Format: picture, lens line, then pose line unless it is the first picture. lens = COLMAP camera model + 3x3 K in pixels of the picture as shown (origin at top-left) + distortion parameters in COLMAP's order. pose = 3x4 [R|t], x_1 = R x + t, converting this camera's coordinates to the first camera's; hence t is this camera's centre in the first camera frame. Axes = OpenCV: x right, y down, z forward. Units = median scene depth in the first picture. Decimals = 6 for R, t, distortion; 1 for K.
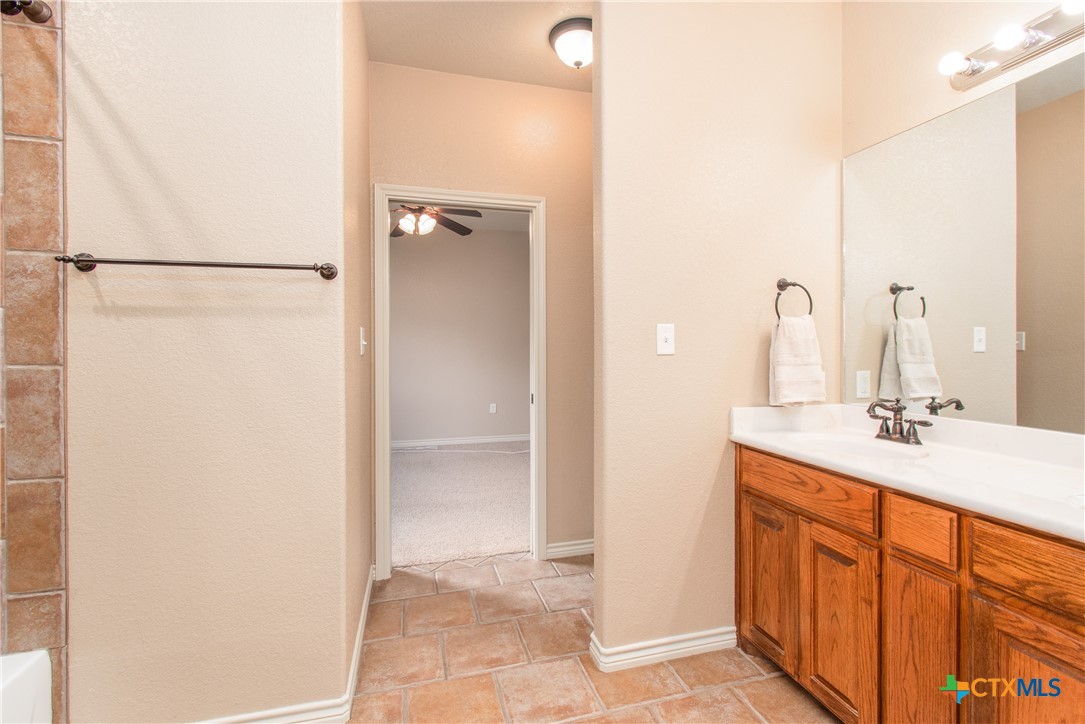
lens RADIAL K [[481.6, 0, 546.0], [0, 481.6, 344.5], [0, 0, 1]] dist [0.000073, 0.000359]
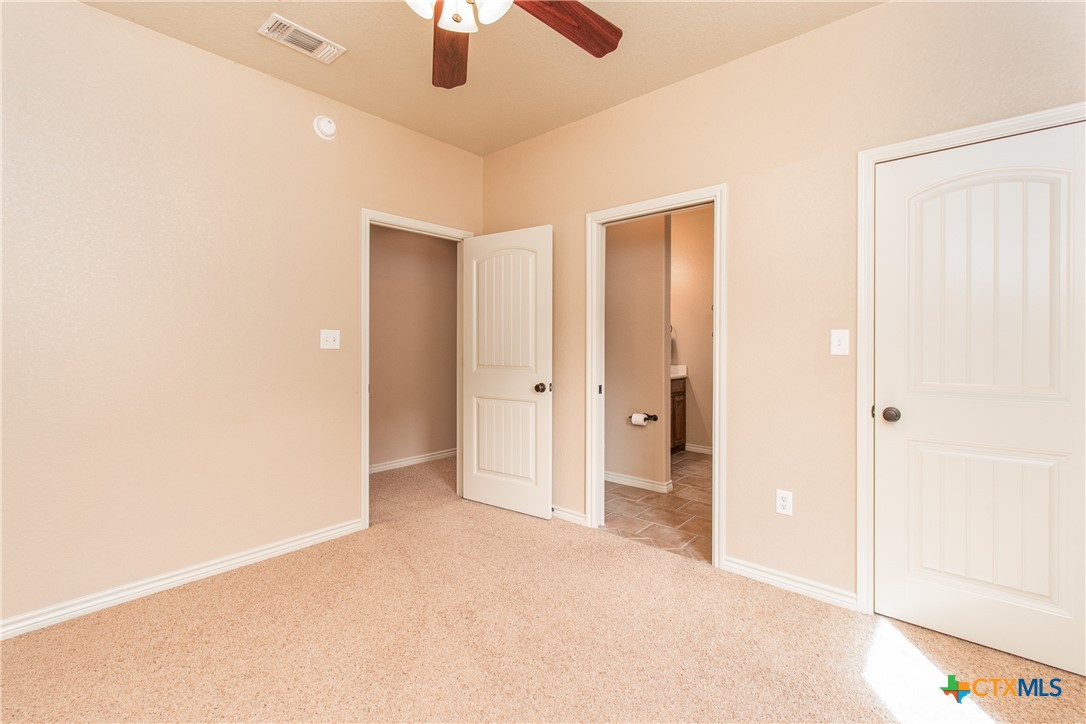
lens RADIAL K [[482.1, 0, 549.1], [0, 482.1, 353.8], [0, 0, 1]] dist [0.000073, 0.000359]
pose [[-0.557322, -0.012249, 0.830206, -1.985777], [-0.008033, 0.999924, 0.009360, 0.006141], [-0.830258, -0.001452, -0.557378, 3.757931]]
